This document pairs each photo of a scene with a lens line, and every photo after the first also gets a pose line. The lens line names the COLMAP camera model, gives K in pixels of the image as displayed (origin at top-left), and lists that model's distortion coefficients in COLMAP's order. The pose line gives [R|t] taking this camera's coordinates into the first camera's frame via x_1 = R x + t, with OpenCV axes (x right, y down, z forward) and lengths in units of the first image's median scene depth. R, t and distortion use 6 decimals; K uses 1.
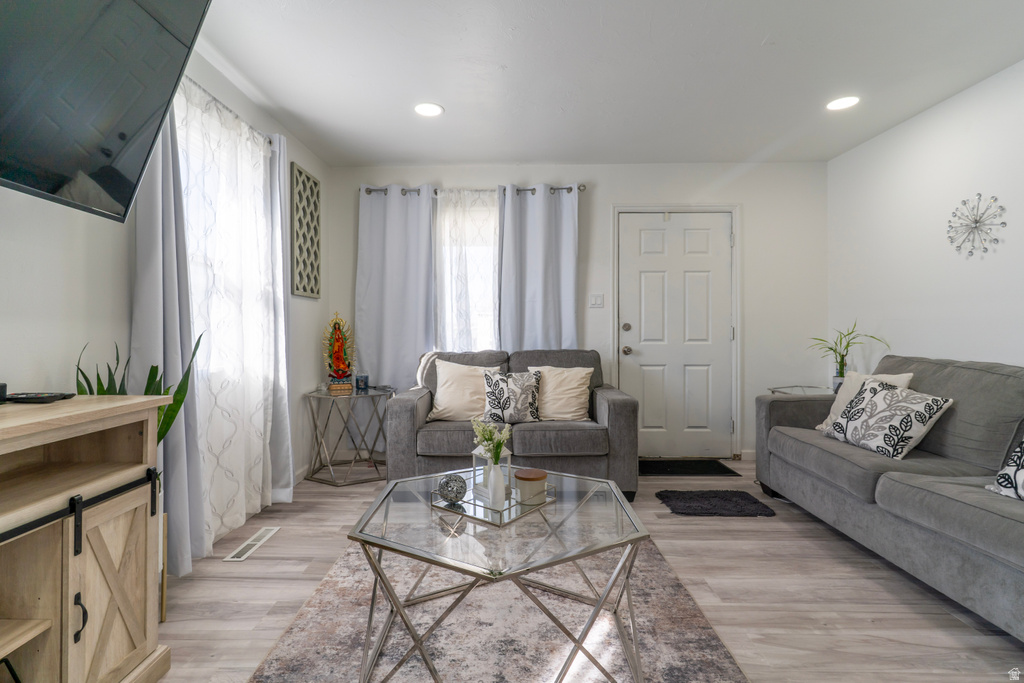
lens RADIAL K [[496.4, 0, 503.7], [0, 496.4, 328.8], [0, 0, 1]] dist [0.002826, 0.000111]
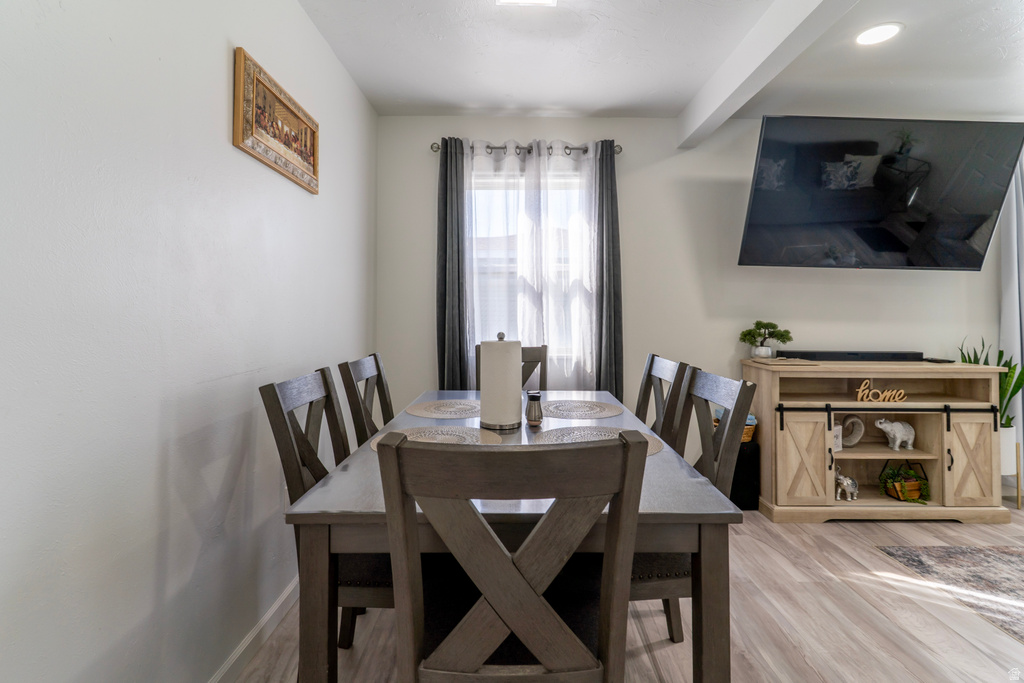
lens RADIAL K [[502.4, 0, 517.0], [0, 502.4, 303.4], [0, 0, 1]] dist [0.001788, 0.000204]
pose [[0.023756, -0.023832, -0.999434, 0.623193], [0.001078, 0.999716, -0.023813, -0.029693], [0.999717, -0.000512, 0.023775, -0.449430]]
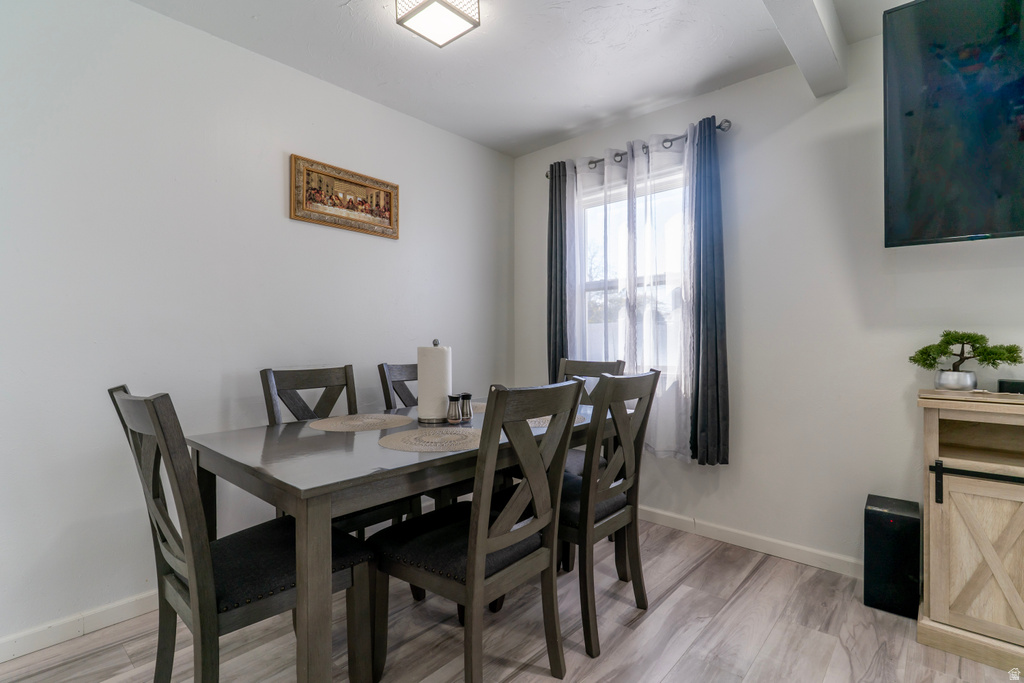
lens RADIAL K [[487.5, 0, 513.6], [0, 487.5, 342.4], [0, 0, 1]] dist [0.003329, 0.000579]
pose [[-0.656665, -0.000047, -0.754182, 0.434481], [0.003342, 0.999990, -0.002973, -0.000328], [0.754175, -0.004473, -0.656659, 0.118754]]
